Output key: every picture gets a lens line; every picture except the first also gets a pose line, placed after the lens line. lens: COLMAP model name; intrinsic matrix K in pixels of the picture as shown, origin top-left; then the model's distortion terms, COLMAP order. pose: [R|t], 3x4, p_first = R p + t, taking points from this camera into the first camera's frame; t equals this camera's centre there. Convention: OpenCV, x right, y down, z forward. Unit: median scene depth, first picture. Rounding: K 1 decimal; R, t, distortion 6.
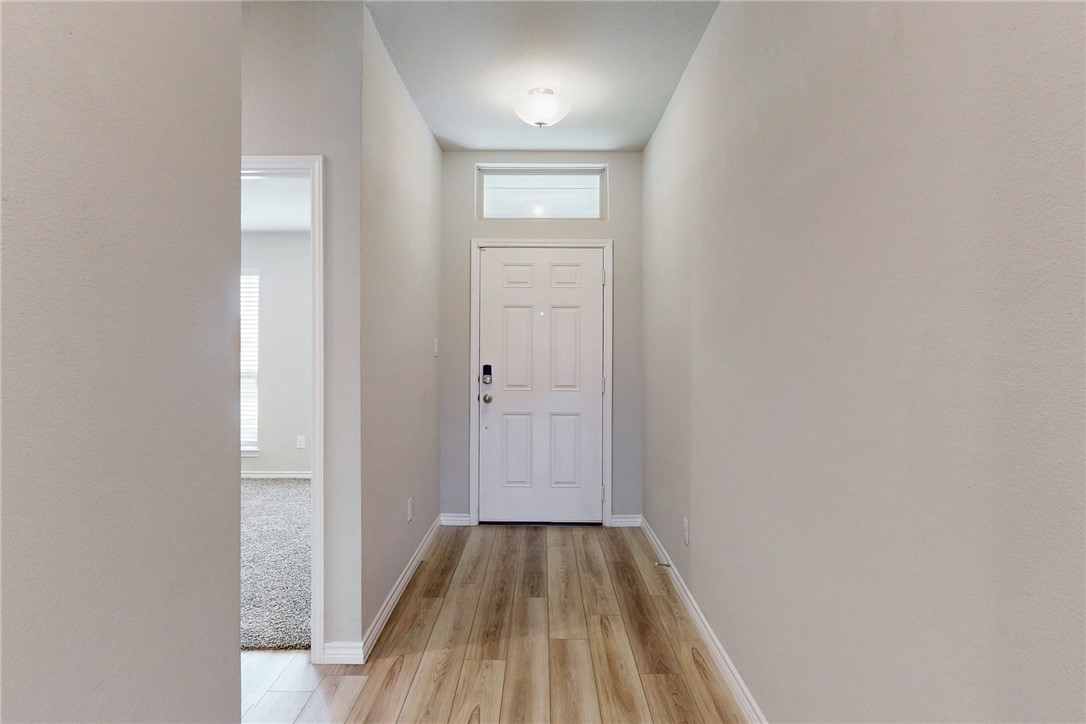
lens RADIAL K [[451.9, 0, 544.5], [0, 451.9, 351.9], [0, 0, 1]] dist [0.002310, 0.000045]
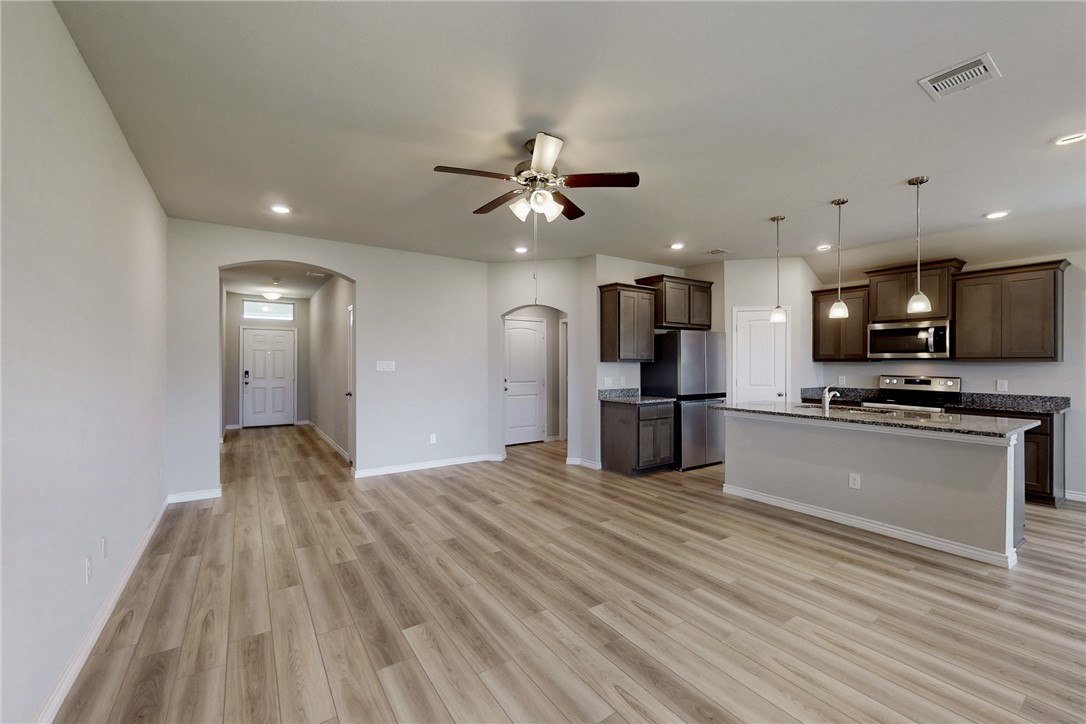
lens RADIAL K [[445.9, 0, 548.8], [0, 445.9, 365.8], [0, 0, 1]] dist [-0.002584, -0.000155]
pose [[0.834472, -0.001470, 0.551049, -0.081263], [0.004238, 0.999984, -0.003751, 0.015701], [-0.551035, 0.005465, 0.834465, -2.252172]]
